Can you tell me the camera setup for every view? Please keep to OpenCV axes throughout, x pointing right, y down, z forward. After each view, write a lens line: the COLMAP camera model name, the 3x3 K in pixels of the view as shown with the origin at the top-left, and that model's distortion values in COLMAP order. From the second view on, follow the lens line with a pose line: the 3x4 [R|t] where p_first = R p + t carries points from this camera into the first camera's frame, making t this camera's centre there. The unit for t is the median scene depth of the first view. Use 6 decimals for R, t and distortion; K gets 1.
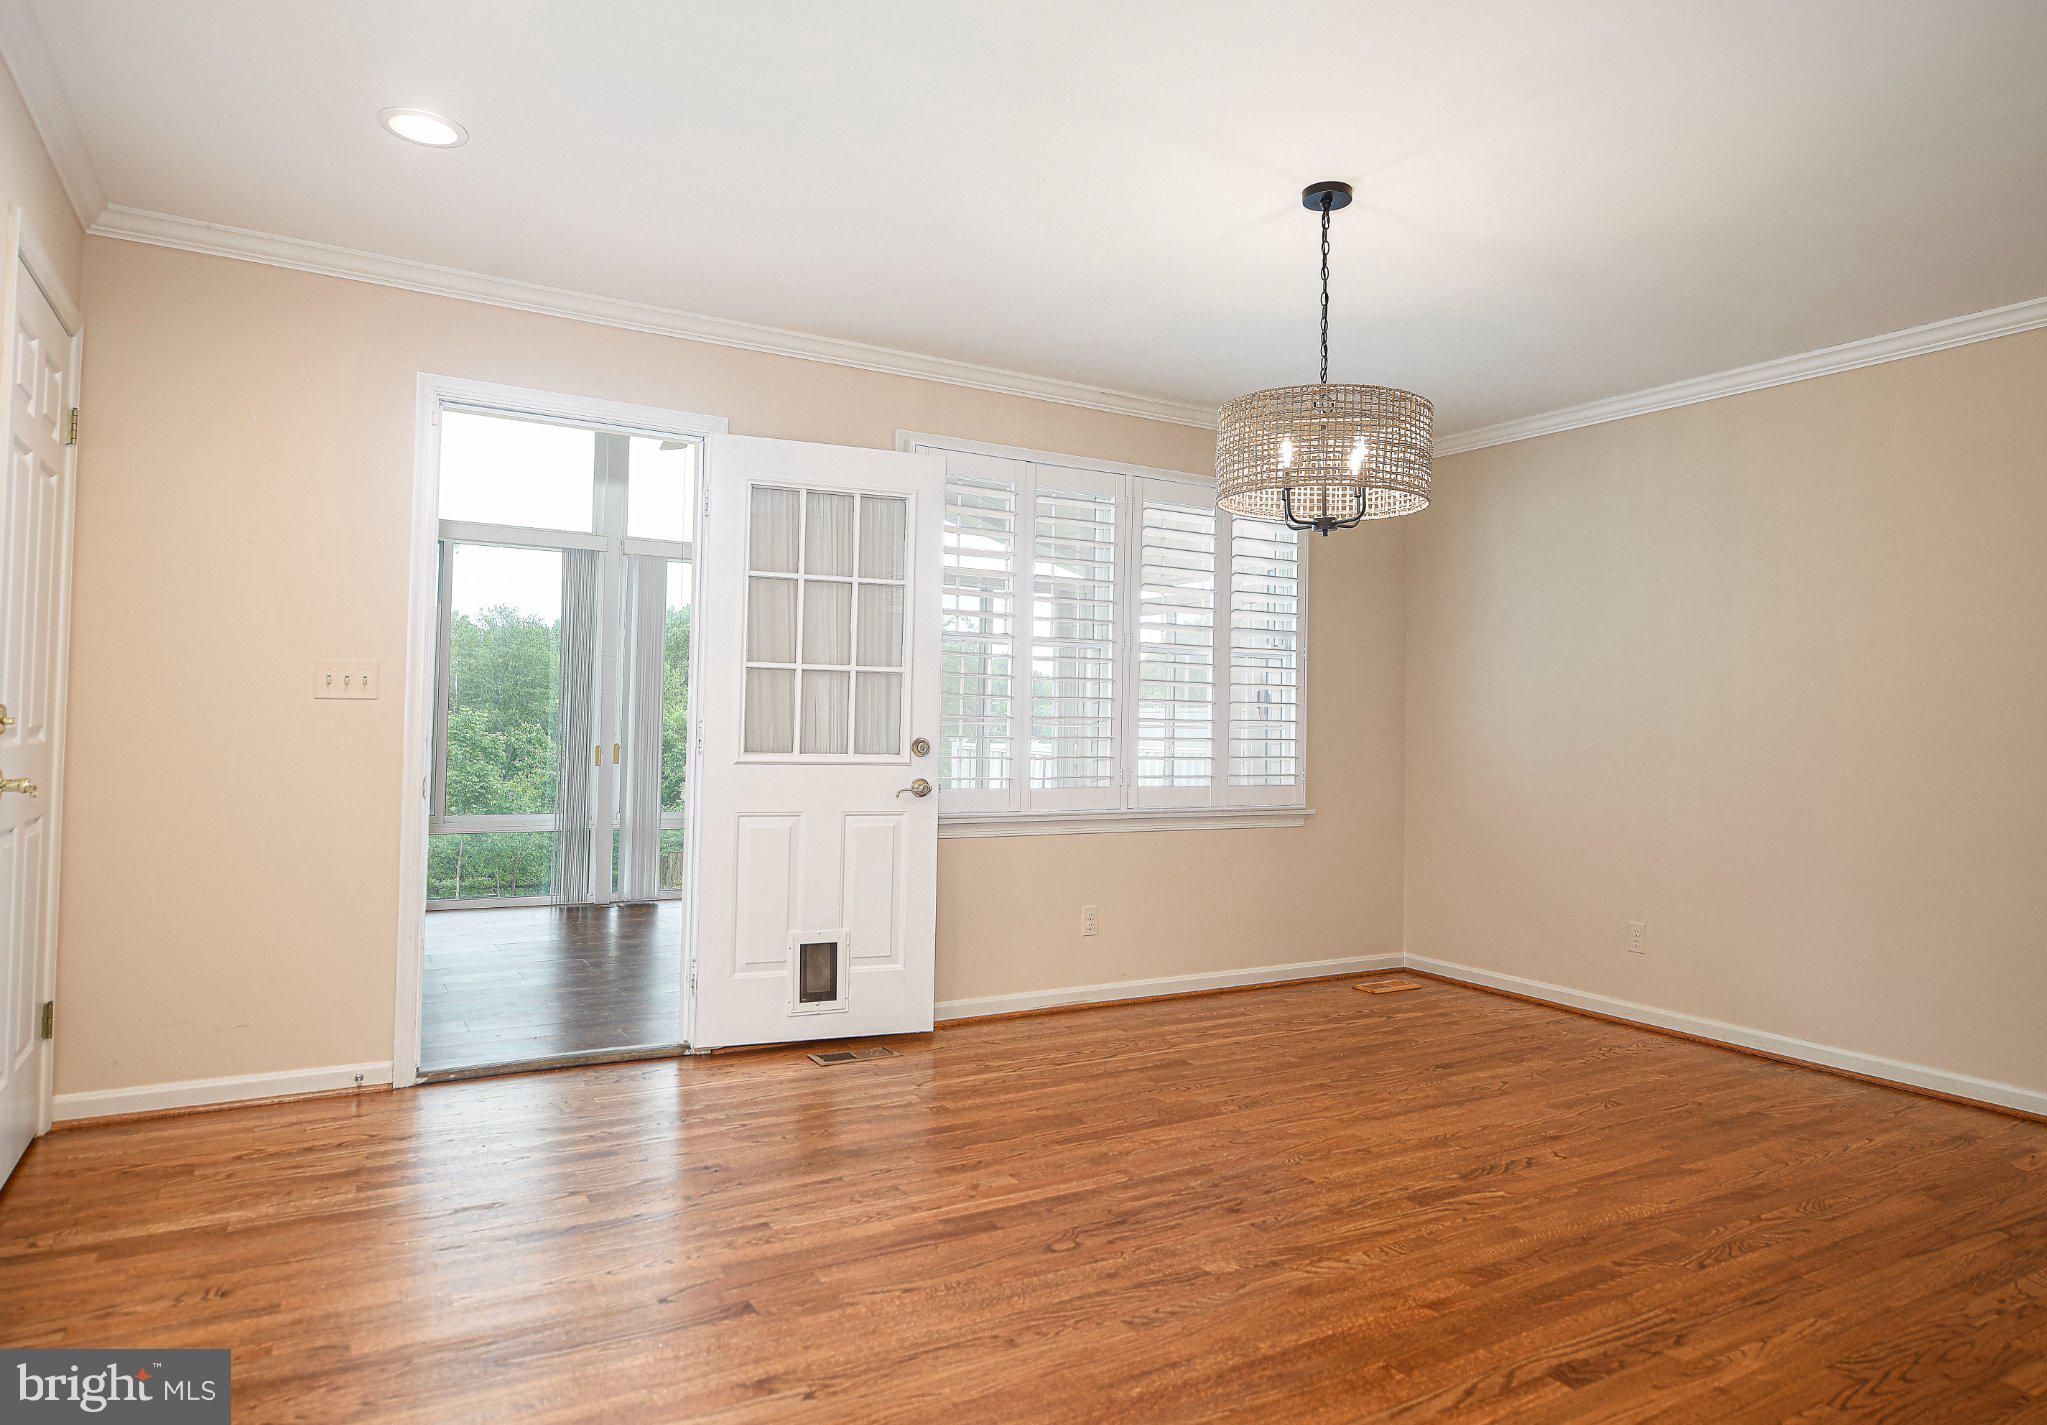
lens RADIAL K [[1235.7, 0, 1034.1], [0, 1235.7, 705.8], [0, 0, 1]] dist [0.008915, 0.003294]
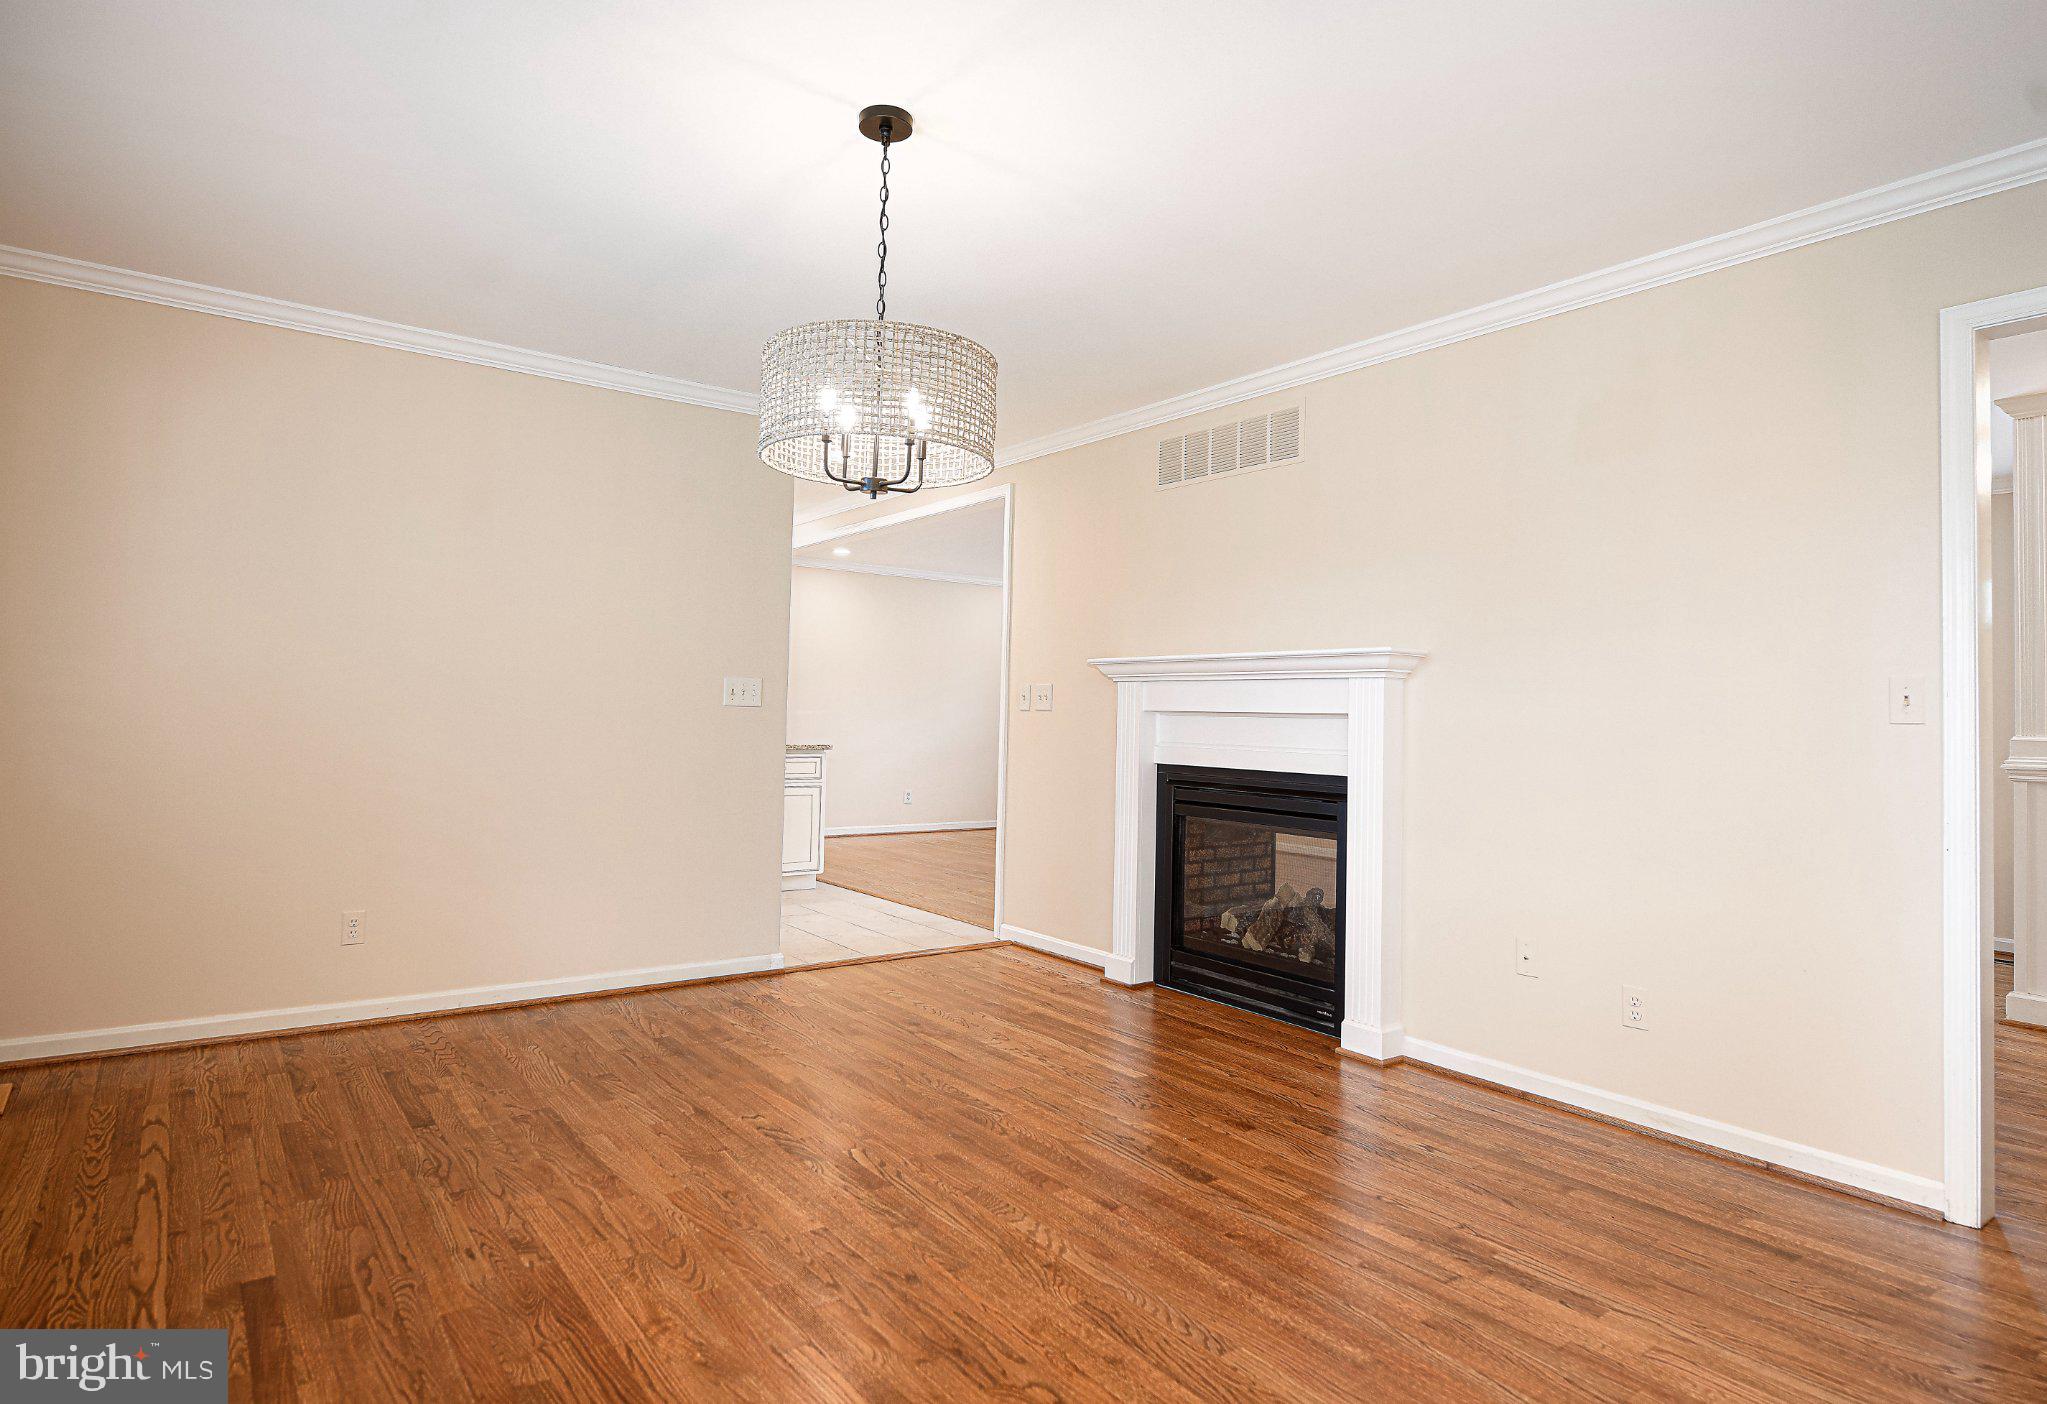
lens RADIAL K [[1120.8, 0, 1017.7], [0, 1120.8, 698.8], [0, 0, 1]] dist [0.000922, -0.000940]
pose [[-0.099773, -0.000787, 0.995010, -0.616845], [-0.046228, 0.998924, -0.003845, 0.004375], [-0.993936, -0.046381, -0.099702, 1.015546]]
